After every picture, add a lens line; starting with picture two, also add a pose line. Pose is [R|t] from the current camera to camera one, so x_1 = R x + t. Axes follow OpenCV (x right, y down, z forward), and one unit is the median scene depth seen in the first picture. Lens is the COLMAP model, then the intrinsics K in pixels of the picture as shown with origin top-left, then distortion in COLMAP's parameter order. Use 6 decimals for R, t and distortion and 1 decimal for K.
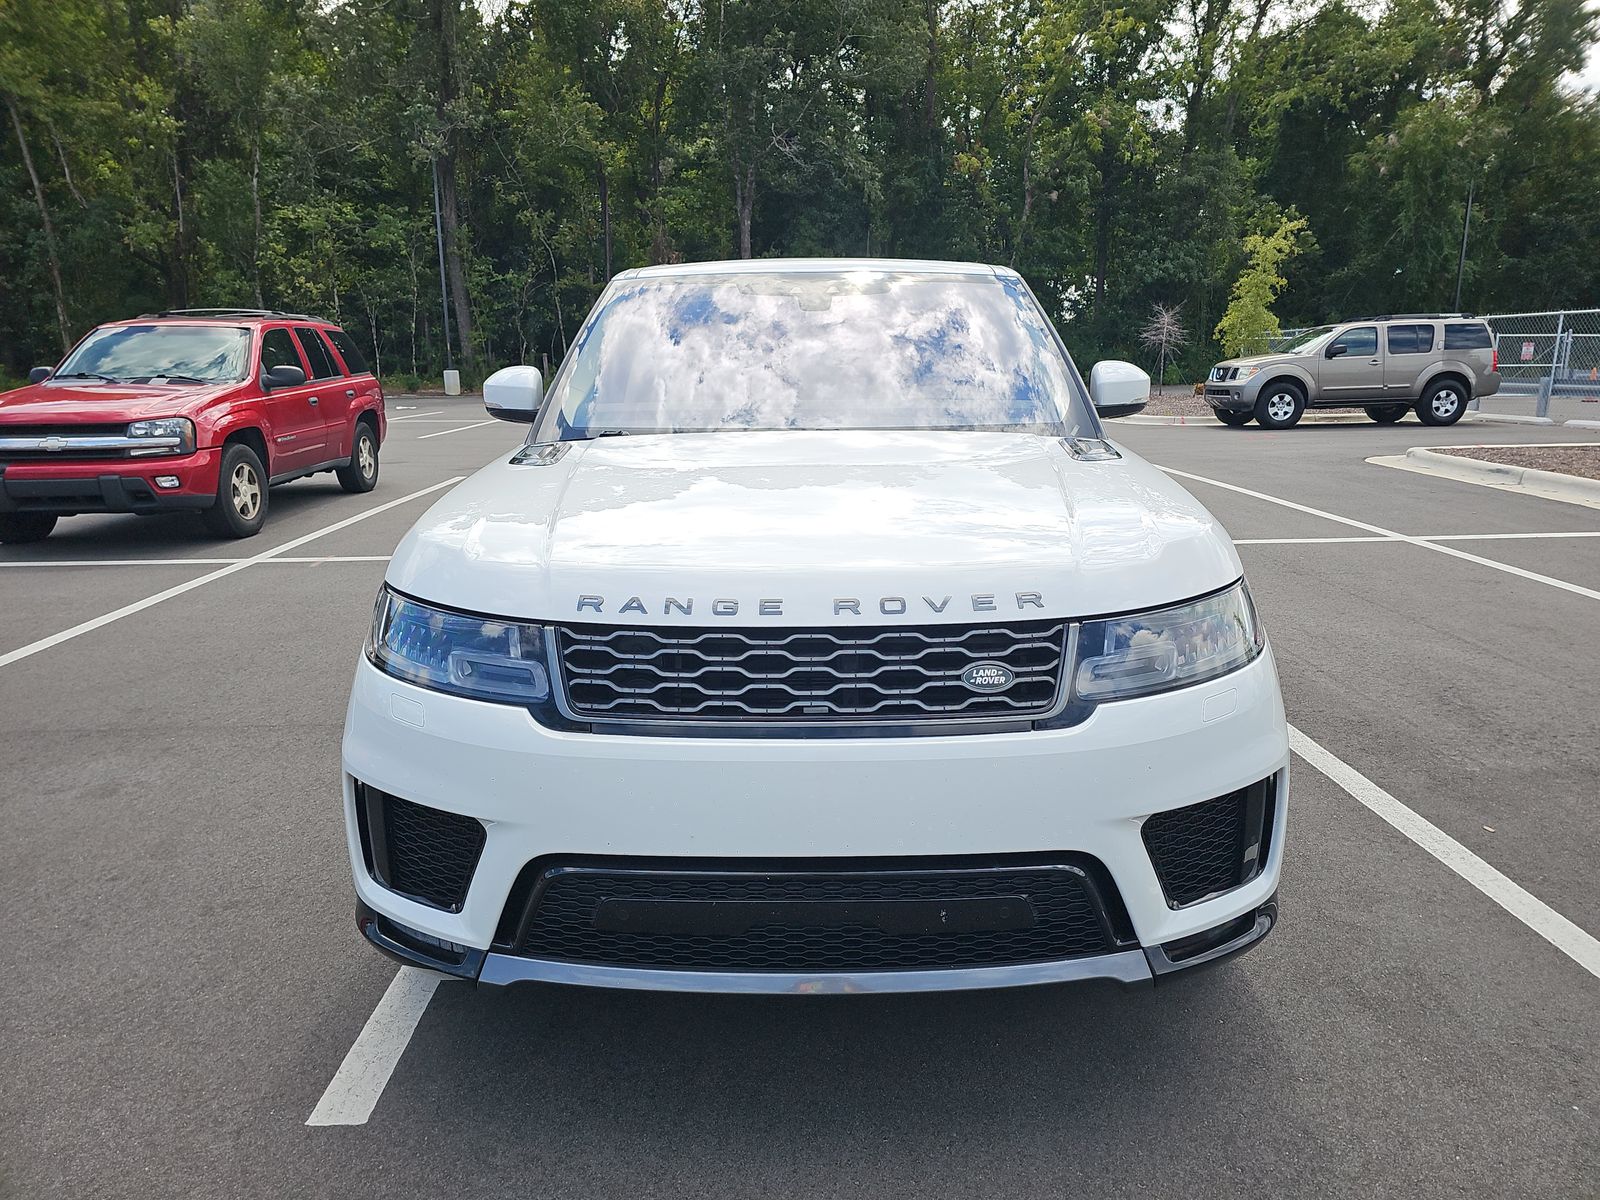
lens RADIAL K [[1052.2, 0, 812.5], [0, 1052.2, 597.5], [0, 0, 1]] dist [0.028144, -0.030501]
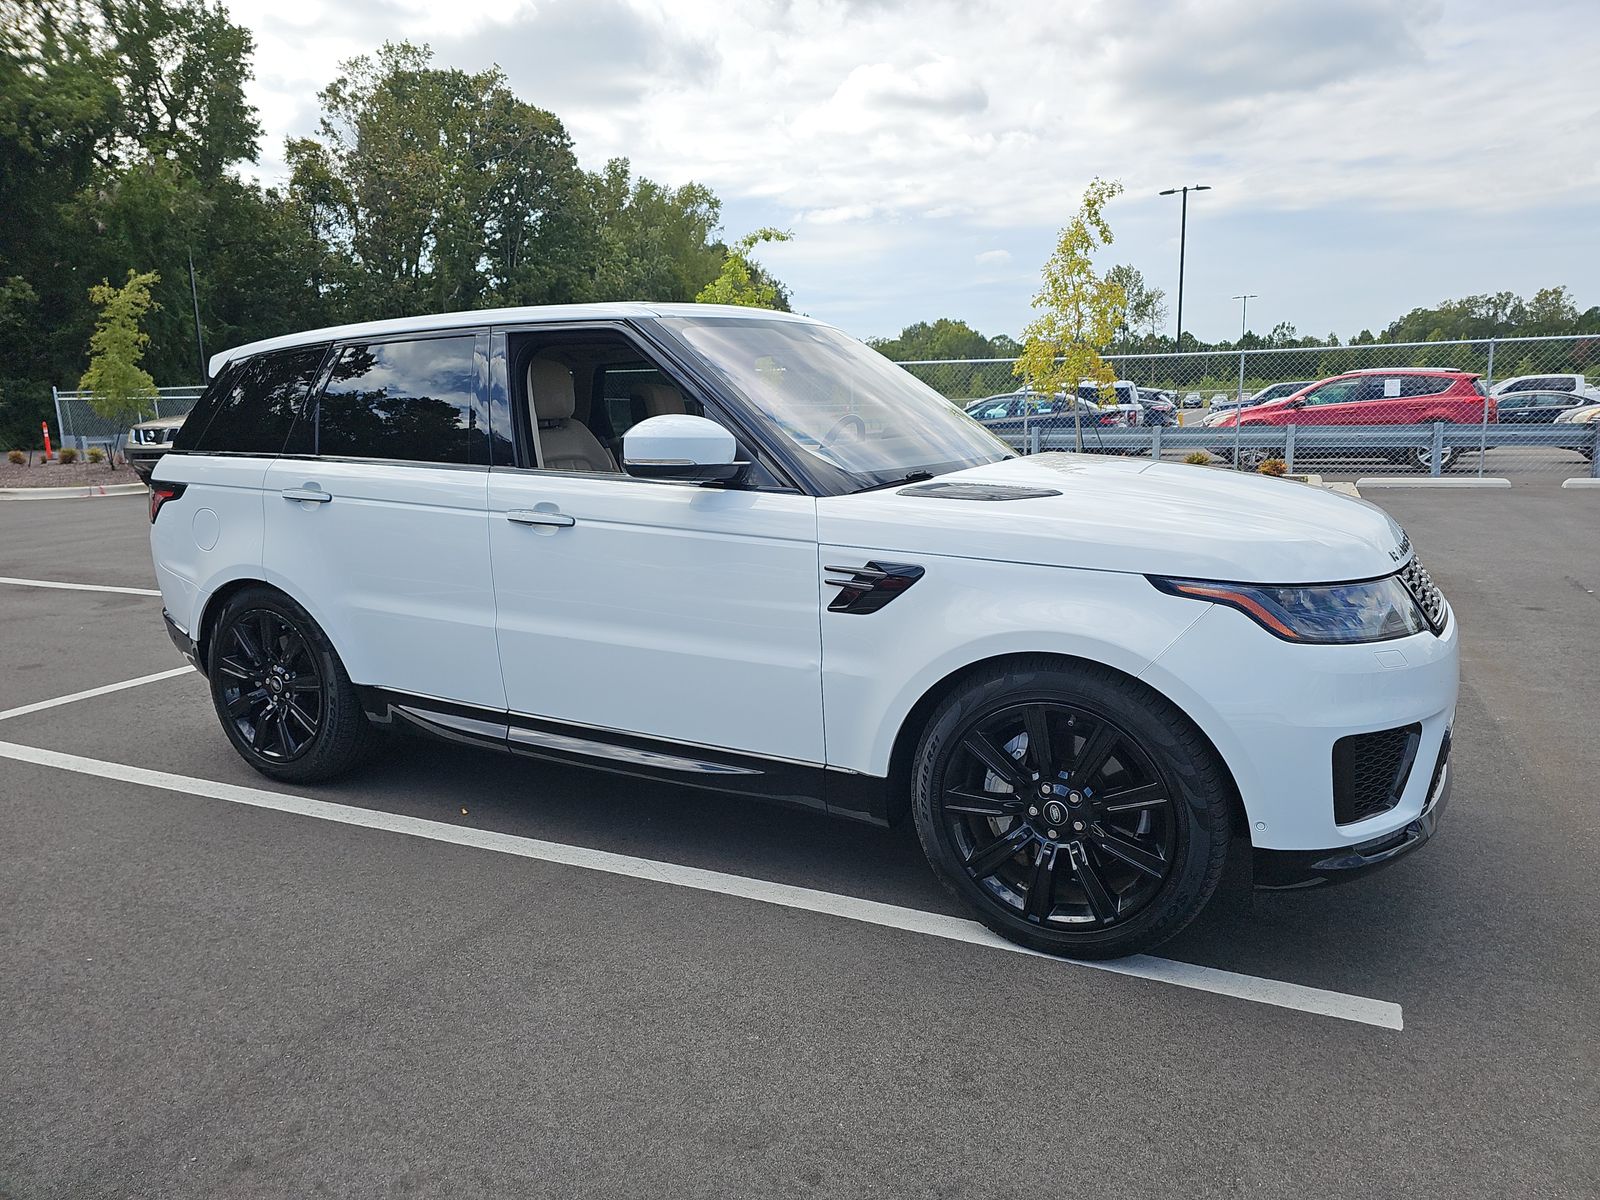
lens RADIAL K [[1052.2, 0, 812.5], [0, 1052.2, 597.5], [0, 0, 1]] dist [0.028144, -0.030501]
pose [[0.455550, -0.165081, 0.874770, -0.144210], [0.213487, 0.974239, 0.072676, -0.016748], [-0.864232, 0.153644, 0.479057, 0.076663]]
